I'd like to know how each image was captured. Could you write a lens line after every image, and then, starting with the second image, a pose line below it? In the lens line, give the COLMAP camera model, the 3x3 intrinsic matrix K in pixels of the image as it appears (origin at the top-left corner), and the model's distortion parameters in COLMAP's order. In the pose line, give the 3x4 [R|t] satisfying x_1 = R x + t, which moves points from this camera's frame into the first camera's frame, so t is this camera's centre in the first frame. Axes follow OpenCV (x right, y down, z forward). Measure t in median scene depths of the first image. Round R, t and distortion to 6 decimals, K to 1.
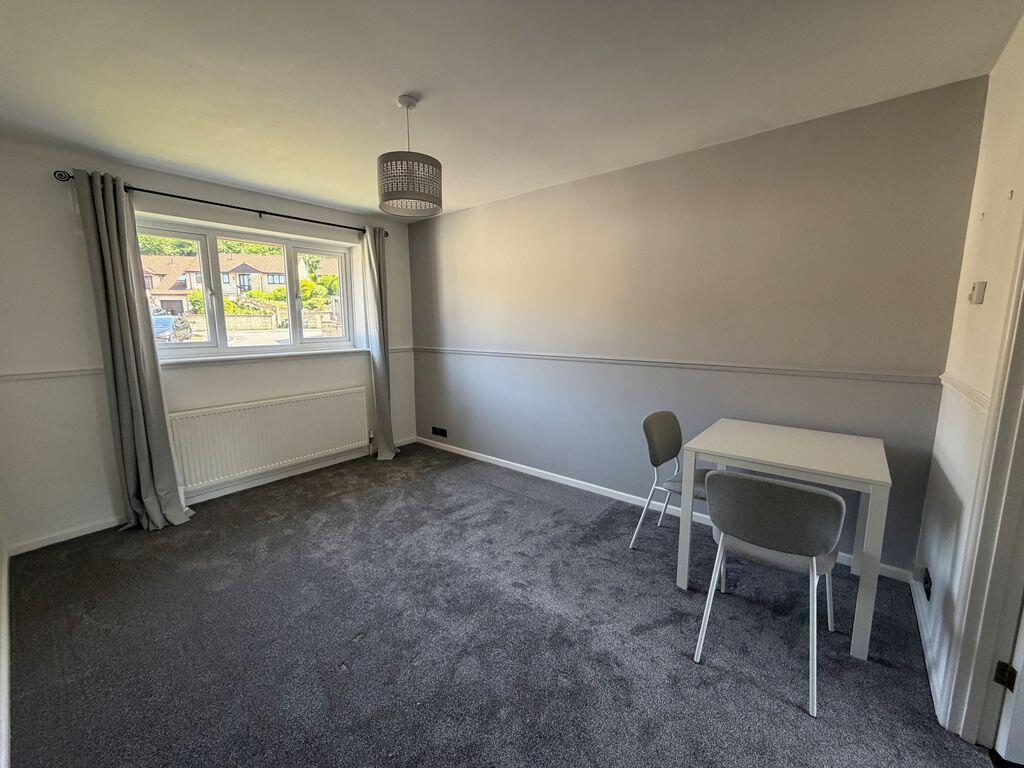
lens RADIAL K [[418.6, 0, 499.8], [0, 418.6, 383.2], [0, 0, 1]] dist [0.000324, -0.000191]
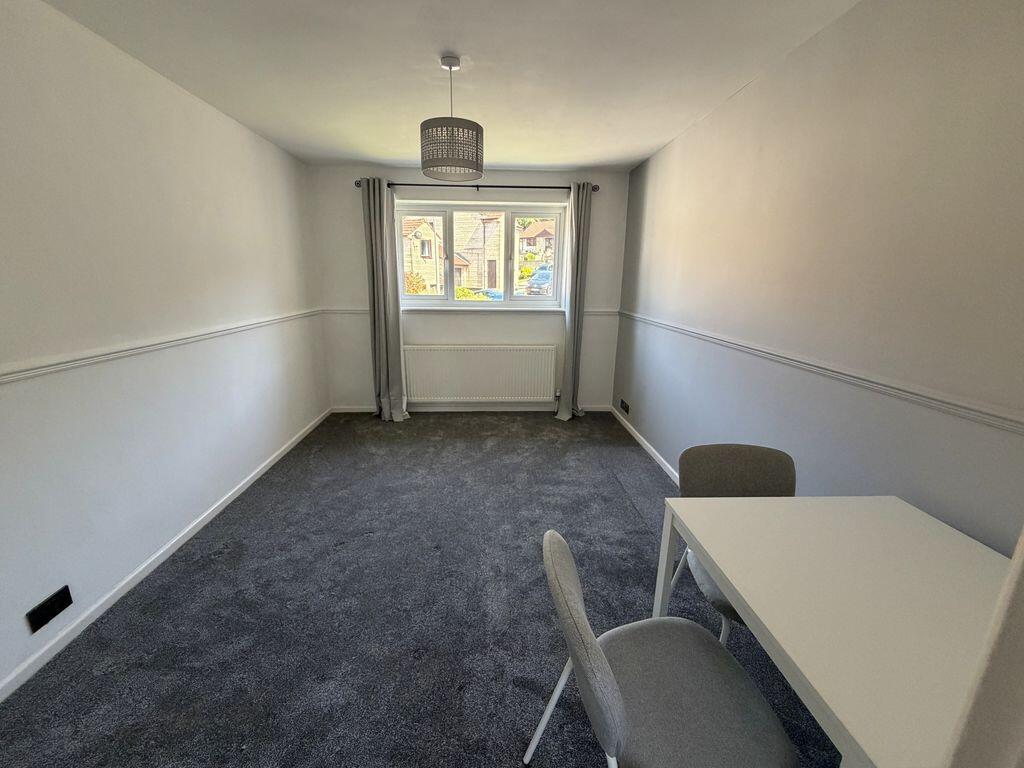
lens RADIAL K [[418.6, 0, 499.8], [0, 418.6, 383.2], [0, 0, 1]] dist [0.000324, -0.000191]
pose [[0.671494, 0.198158, -0.714023, 0.412089], [-0.124173, 0.980047, 0.155208, -0.054486], [0.730531, -0.015559, 0.682702, 0.228138]]
